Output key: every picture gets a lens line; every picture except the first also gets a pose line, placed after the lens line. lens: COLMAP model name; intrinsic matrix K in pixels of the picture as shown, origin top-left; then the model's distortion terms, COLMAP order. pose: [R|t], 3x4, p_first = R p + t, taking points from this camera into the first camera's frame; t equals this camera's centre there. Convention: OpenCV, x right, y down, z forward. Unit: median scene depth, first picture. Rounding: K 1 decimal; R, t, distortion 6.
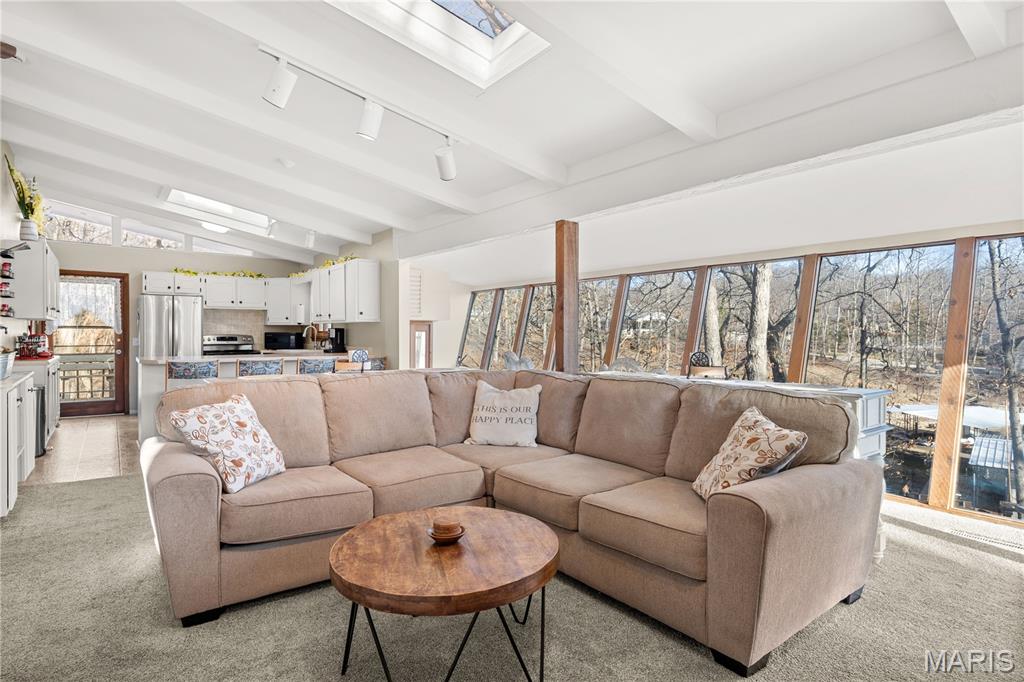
lens RADIAL K [[553.9, 0, 512.0], [0, 553.9, 341.0], [0, 0, 1]] dist [-0.001726, -0.000326]
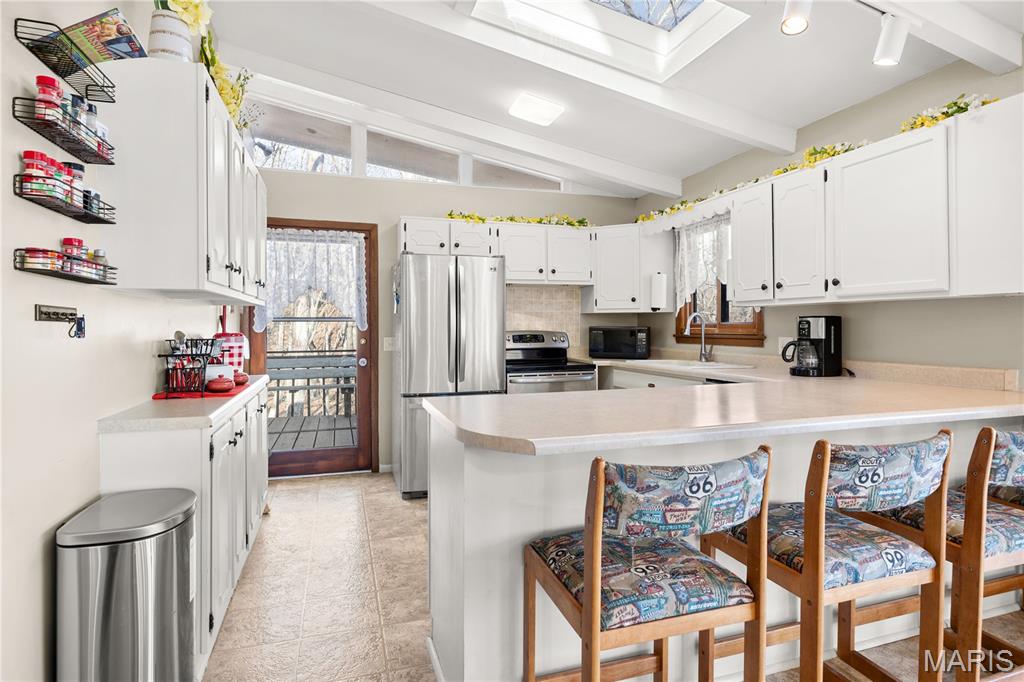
lens RADIAL K [[553.9, 0, 512.0], [0, 553.9, 341.0], [0, 0, 1]] dist [-0.001726, -0.000326]
pose [[0.947170, 0.005284, -0.320689, -0.379589], [-0.001241, 0.999917, 0.012809, -0.009253], [0.320731, -0.011734, 0.947098, 0.505586]]
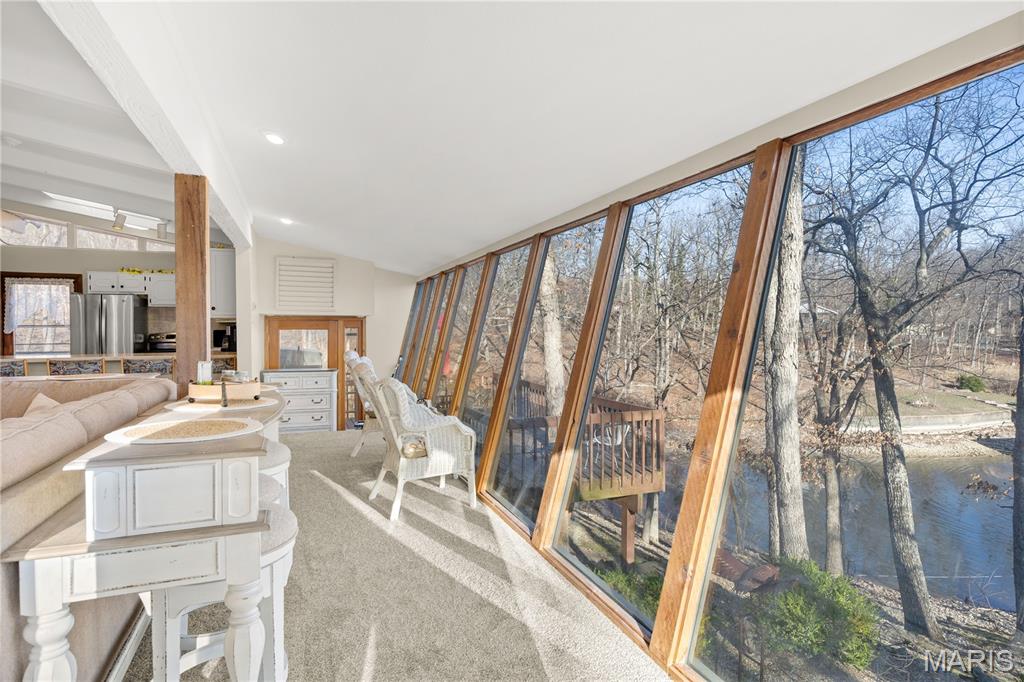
lens RADIAL K [[553.9, 0, 512.0], [0, 553.9, 341.0], [0, 0, 1]] dist [-0.001726, -0.000326]
pose [[0.964238, -0.000888, -0.265036, 0.359859], [0.002779, 0.999973, 0.006762, -0.001328], [0.265023, -0.007257, 0.964215, 0.213724]]
